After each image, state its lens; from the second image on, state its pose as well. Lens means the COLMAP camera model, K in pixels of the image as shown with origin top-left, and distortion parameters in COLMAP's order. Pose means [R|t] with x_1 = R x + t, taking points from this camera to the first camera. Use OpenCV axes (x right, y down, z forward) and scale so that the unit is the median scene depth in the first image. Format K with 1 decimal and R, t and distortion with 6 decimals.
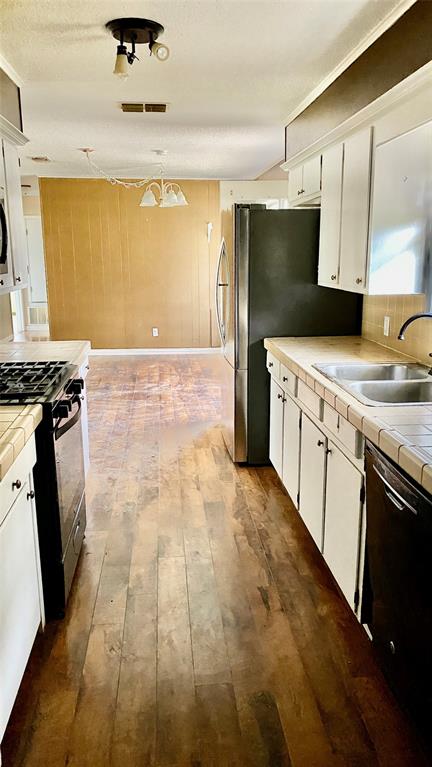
lens RADIAL K [[582.1, 0, 219.7], [0, 582.1, 383.3], [0, 0, 1]] dist [-0.003146, 0.006268]
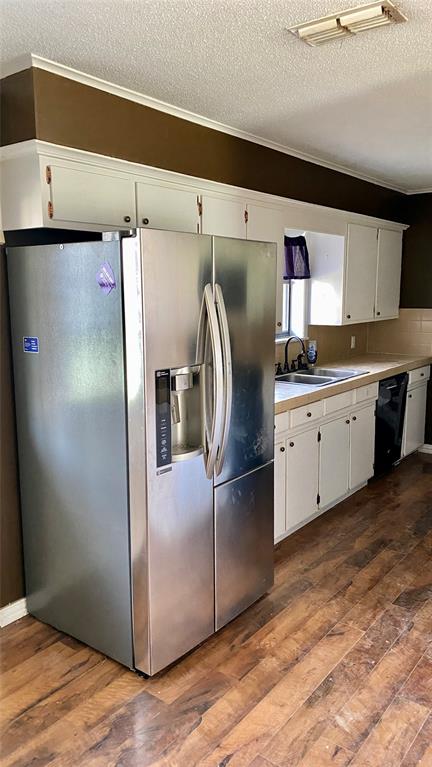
lens RADIAL K [[582.1, 0, 219.7], [0, 582.1, 383.3], [0, 0, 1]] dist [-0.003146, 0.006268]
pose [[-0.732350, -0.100816, 0.673423, -0.422222], [0.158630, 0.936508, 0.312713, -0.368920], [-0.662193, 0.335840, -0.669859, 1.545974]]
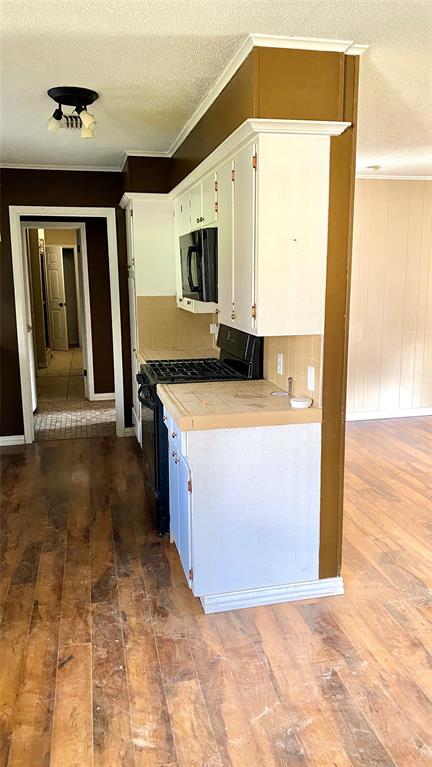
lens RADIAL K [[582.1, 0, 219.7], [0, 582.1, 383.3], [0, 0, 1]] dist [-0.003146, 0.006268]
pose [[-0.992079, 0.035993, -0.120347, -0.184887], [-0.015317, 0.916258, 0.400295, -0.368021], [0.124677, 0.398968, -0.908449, 1.552116]]
